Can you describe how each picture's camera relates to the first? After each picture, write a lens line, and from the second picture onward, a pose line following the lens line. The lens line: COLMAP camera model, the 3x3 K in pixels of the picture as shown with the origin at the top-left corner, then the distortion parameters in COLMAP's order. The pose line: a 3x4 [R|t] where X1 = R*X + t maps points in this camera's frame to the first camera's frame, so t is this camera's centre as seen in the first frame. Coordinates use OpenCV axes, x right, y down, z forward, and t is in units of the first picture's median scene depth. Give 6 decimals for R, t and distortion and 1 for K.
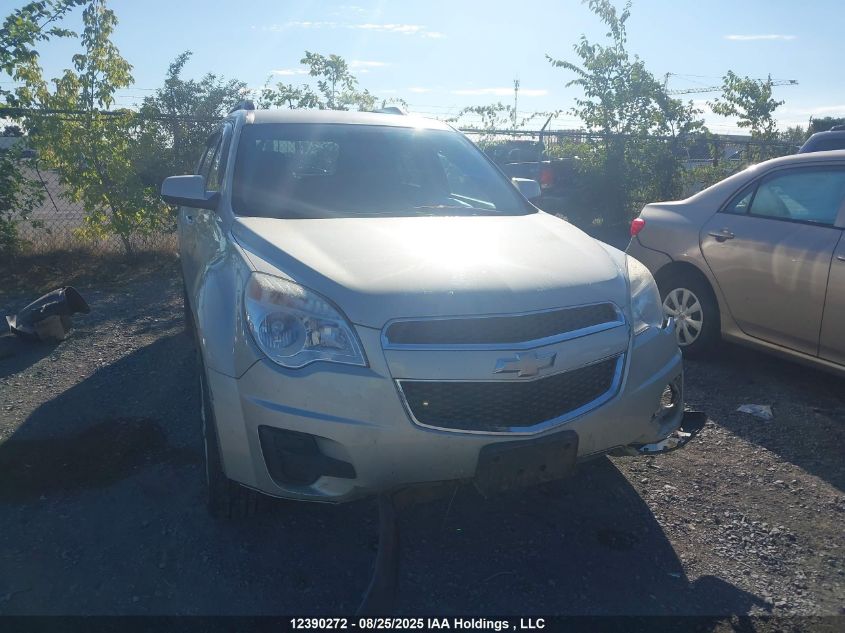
lens RADIAL K [[710.2, 0, 426.6], [0, 710.2, 314.6], [0, 0, 1]] dist [-0.009832, 0.011767]
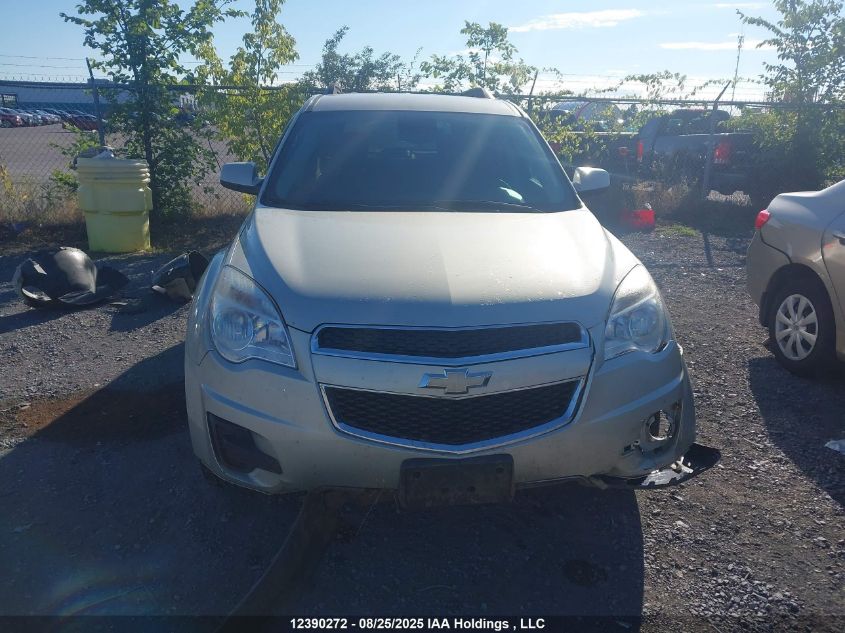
lens RADIAL K [[710.2, 0, 423.2], [0, 710.2, 317.1], [0, 0, 1]] dist [-0.009832, 0.011767]
pose [[0.954381, 0.081634, -0.287215, 0.114445], [-0.065802, 0.995755, 0.064365, -0.023546], [0.291250, -0.042530, 0.955701, 0.023661]]
